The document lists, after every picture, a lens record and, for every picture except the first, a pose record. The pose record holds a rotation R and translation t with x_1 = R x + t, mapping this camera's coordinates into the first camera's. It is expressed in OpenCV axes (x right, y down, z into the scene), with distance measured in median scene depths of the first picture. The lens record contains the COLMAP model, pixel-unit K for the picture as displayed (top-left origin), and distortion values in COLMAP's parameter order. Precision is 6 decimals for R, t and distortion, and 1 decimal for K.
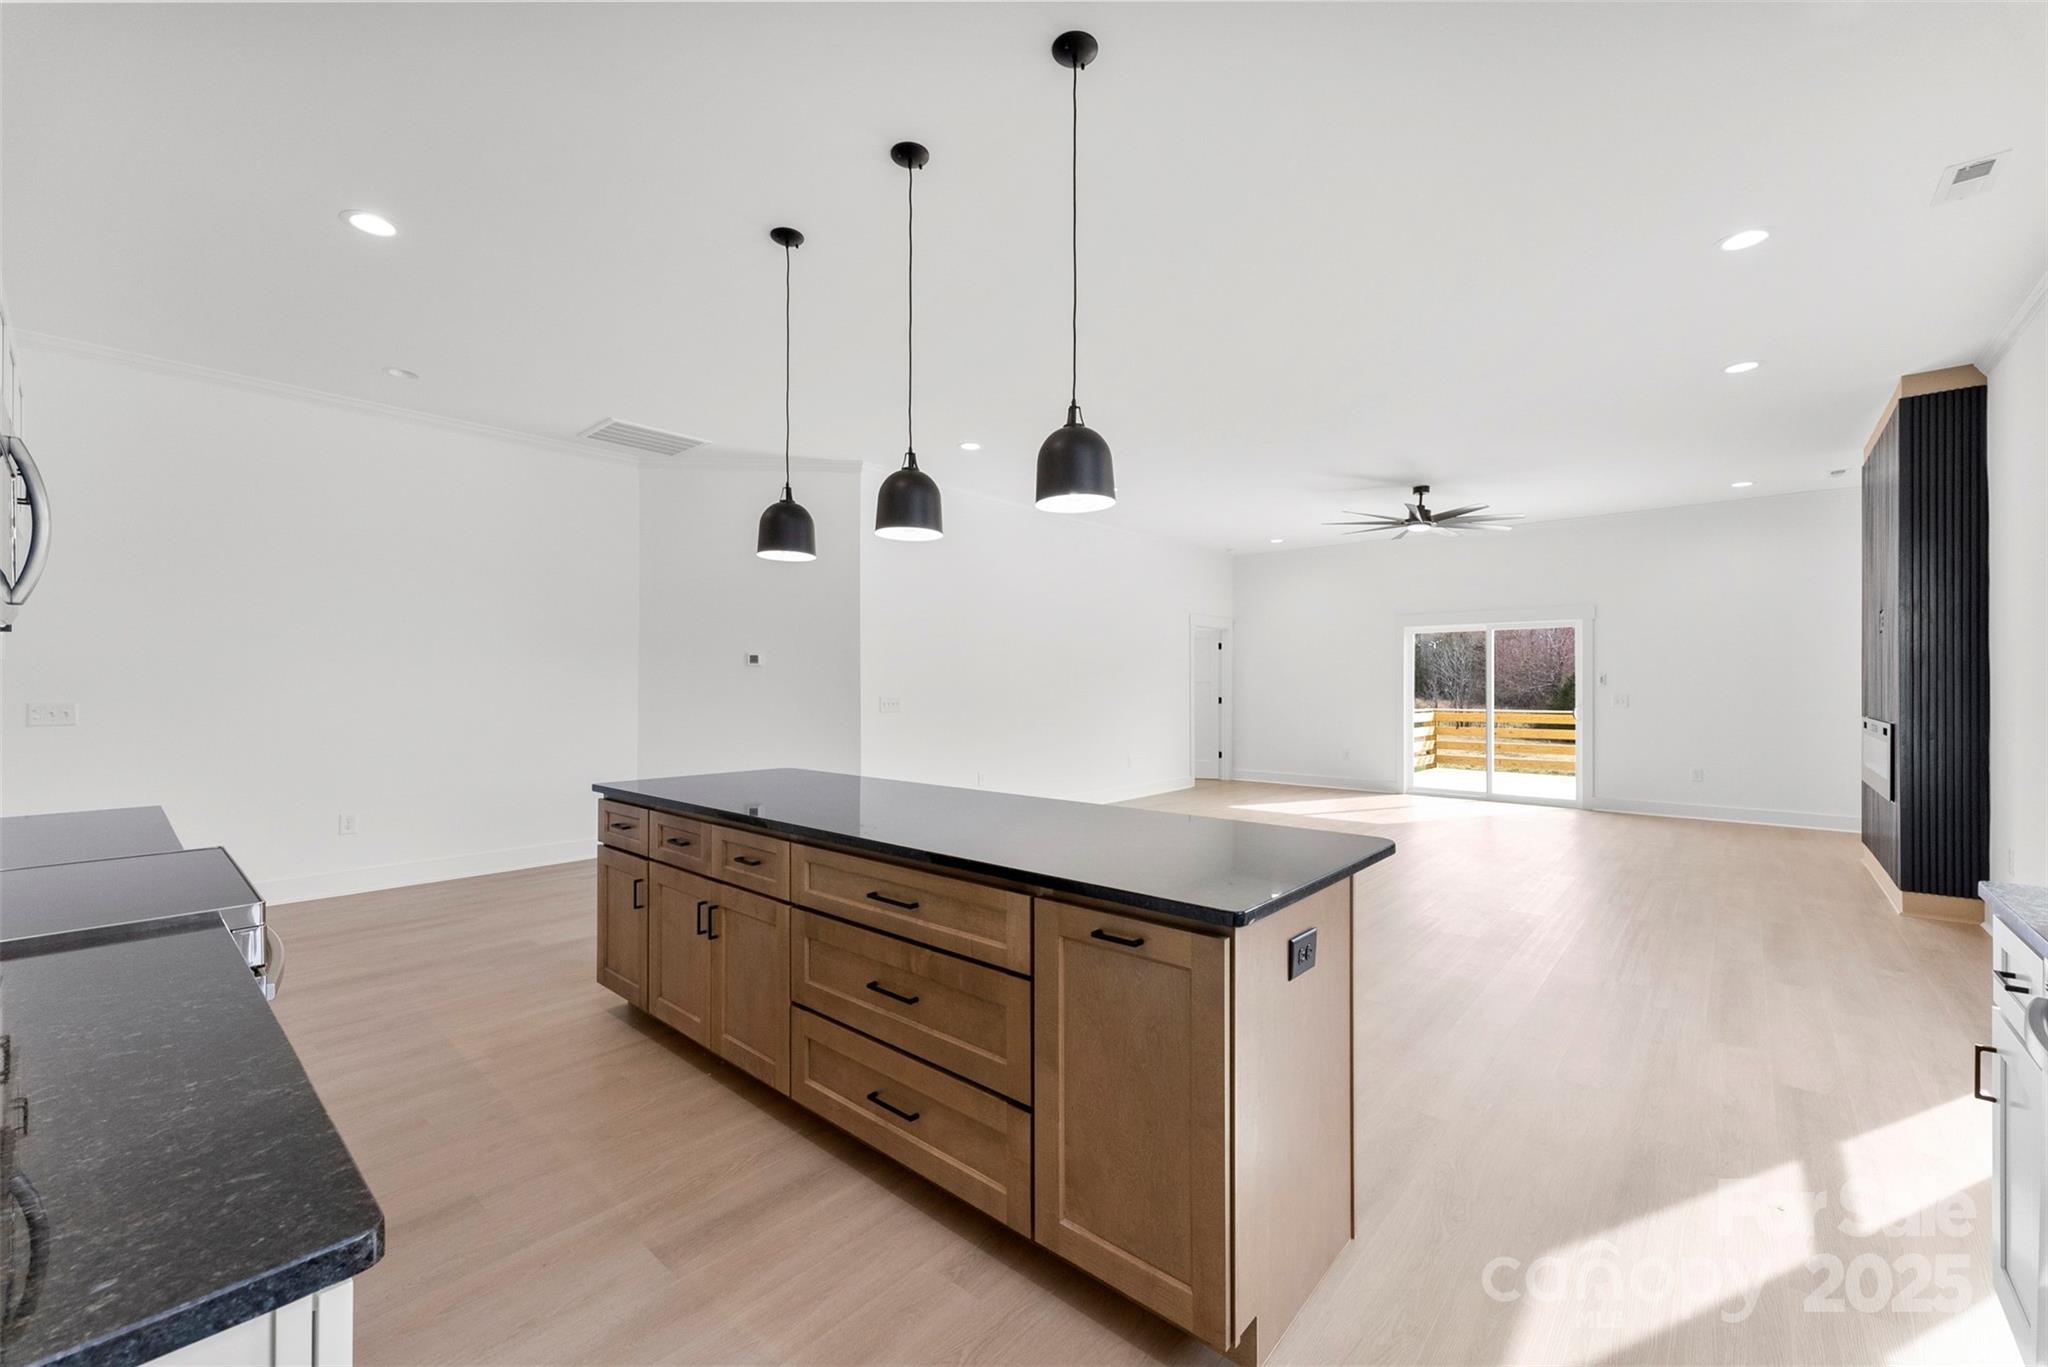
lens RADIAL K [[824.6, 0, 1035.1], [0, 824.6, 689.9], [0, 0, 1]] dist [-0.002731, 0.000239]
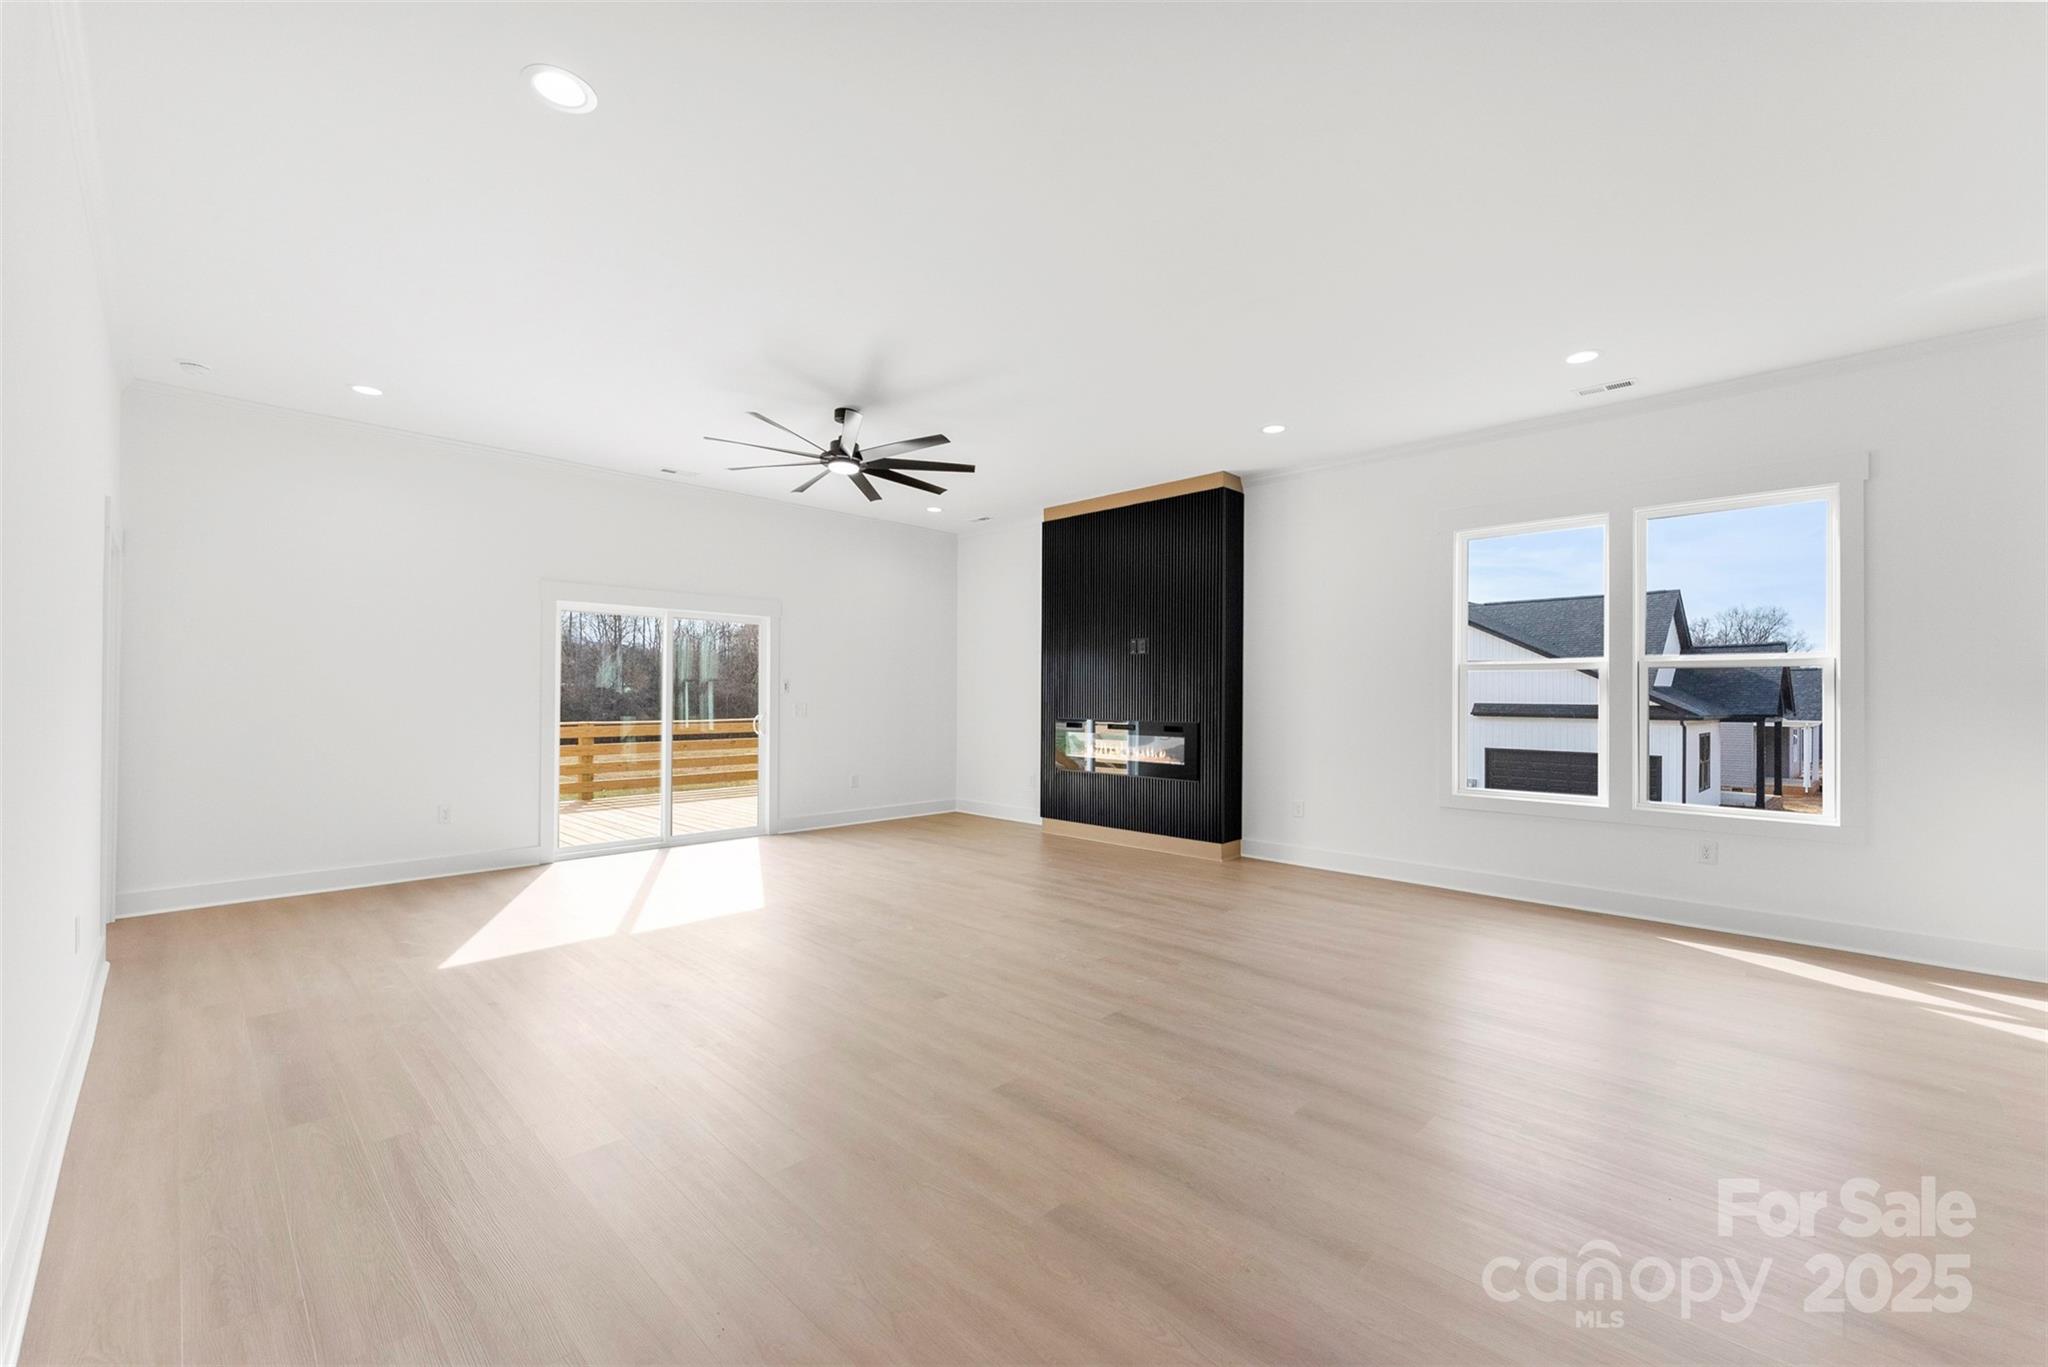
lens RADIAL K [[824.6, 0, 1014.9], [0, 824.6, 681.0], [0, 0, 1]] dist [-0.002731, 0.000239]
pose [[0.076311, 0.017537, 0.996930, -0.182951], [0.000840, 0.999844, -0.017653, -0.002121], [-0.997084, 0.002184, 0.076285, 0.658931]]
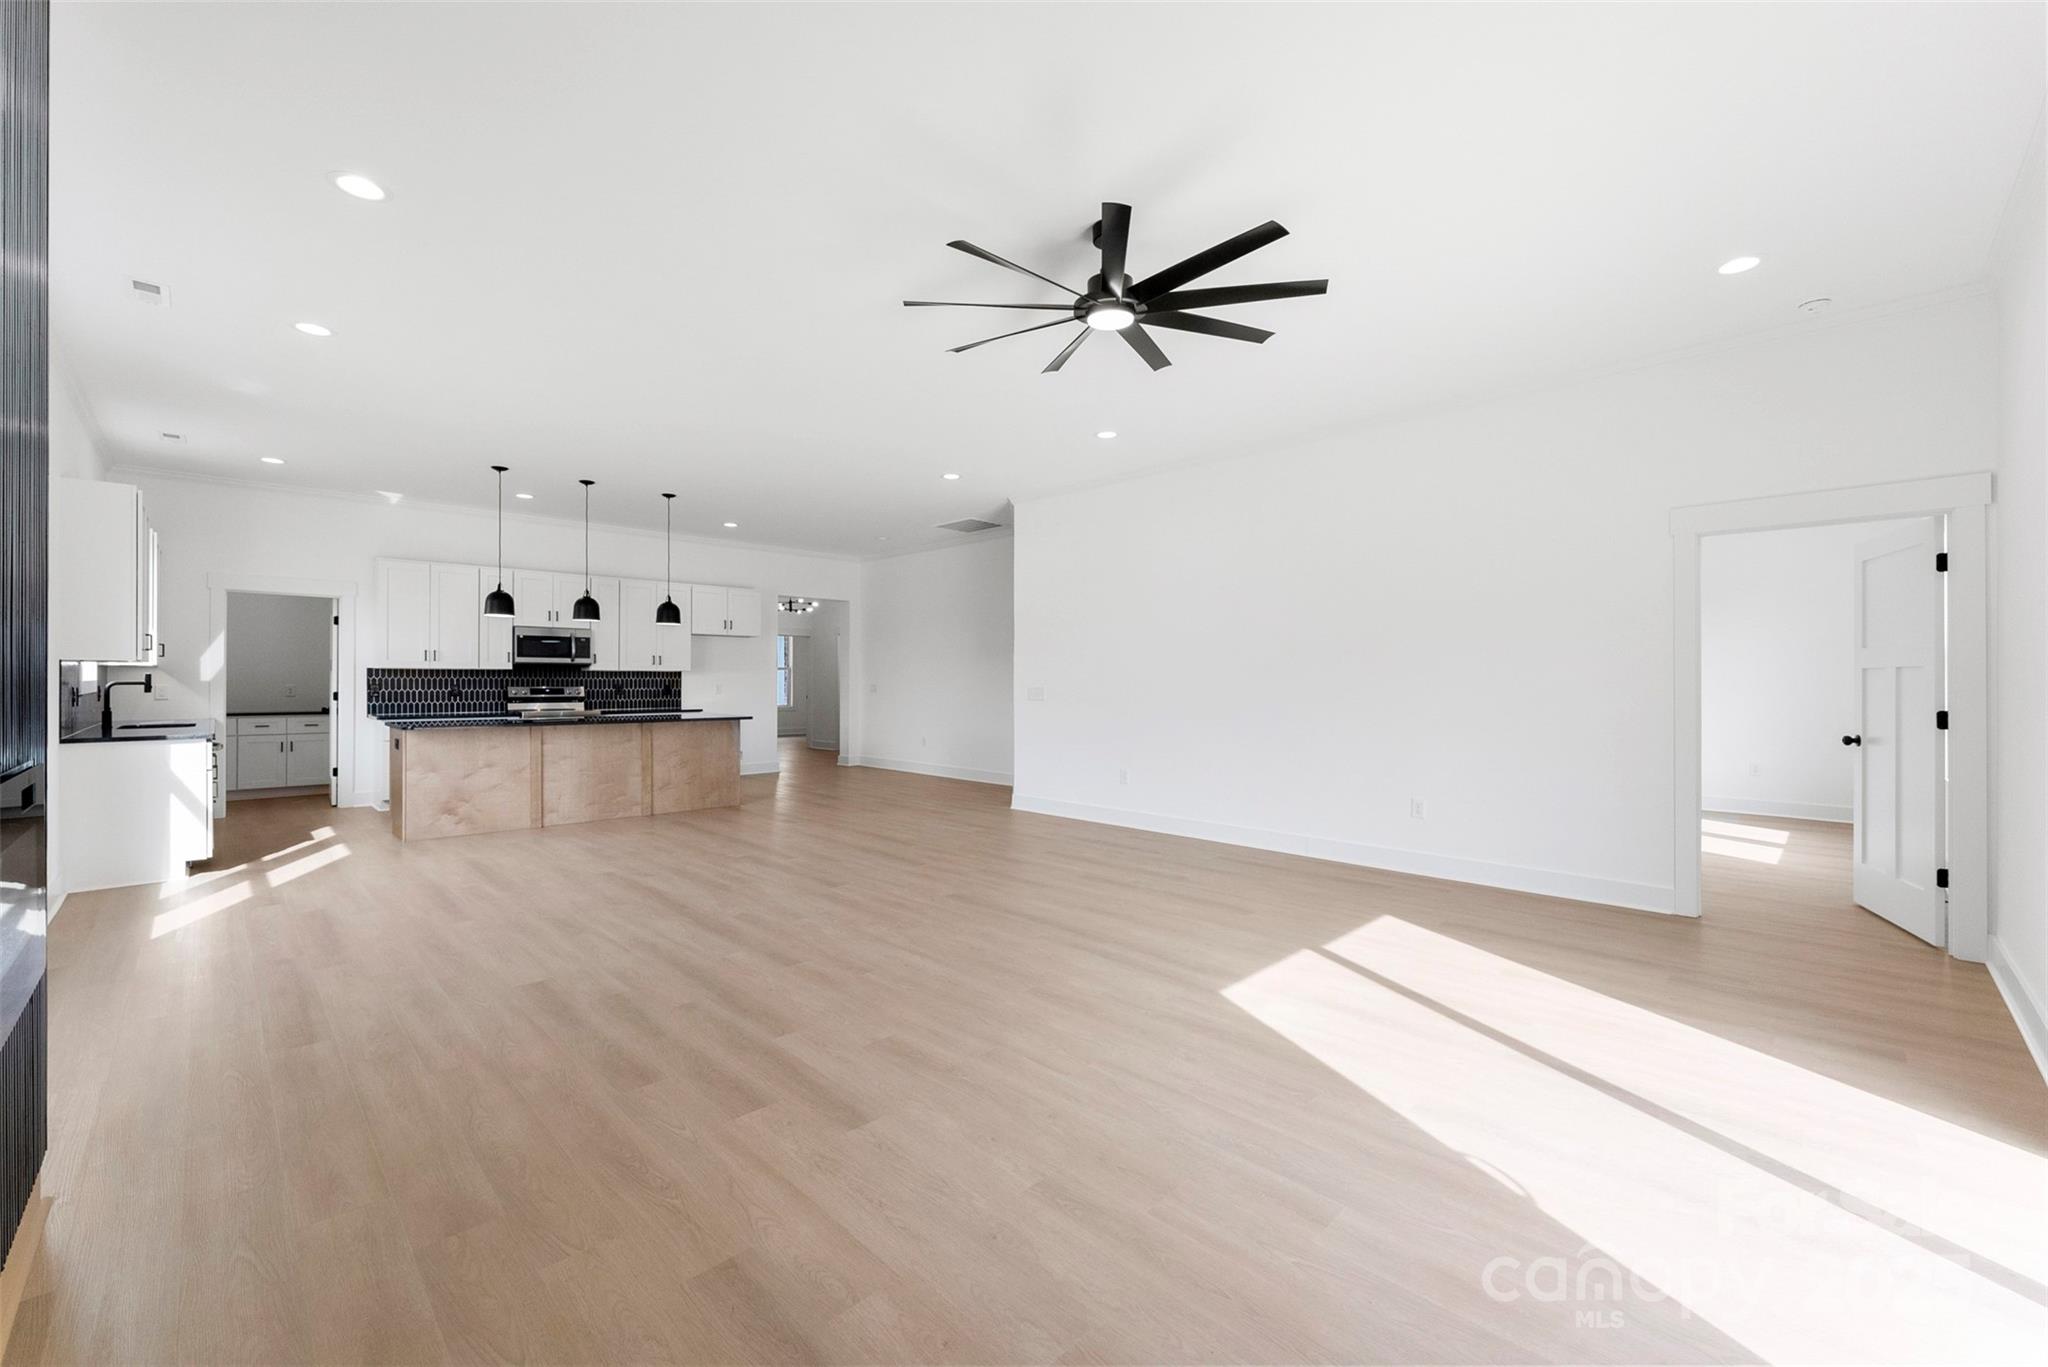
lens RADIAL K [[824.6, 0, 1022.1], [0, 824.6, 682.1], [0, 0, 1]] dist [-0.002731, 0.000239]
pose [[-0.074532, 0.002207, -0.997216, 0.763069], [-0.011103, 0.999934, 0.003043, -0.000867], [0.997157, 0.011299, -0.074502, 0.813357]]
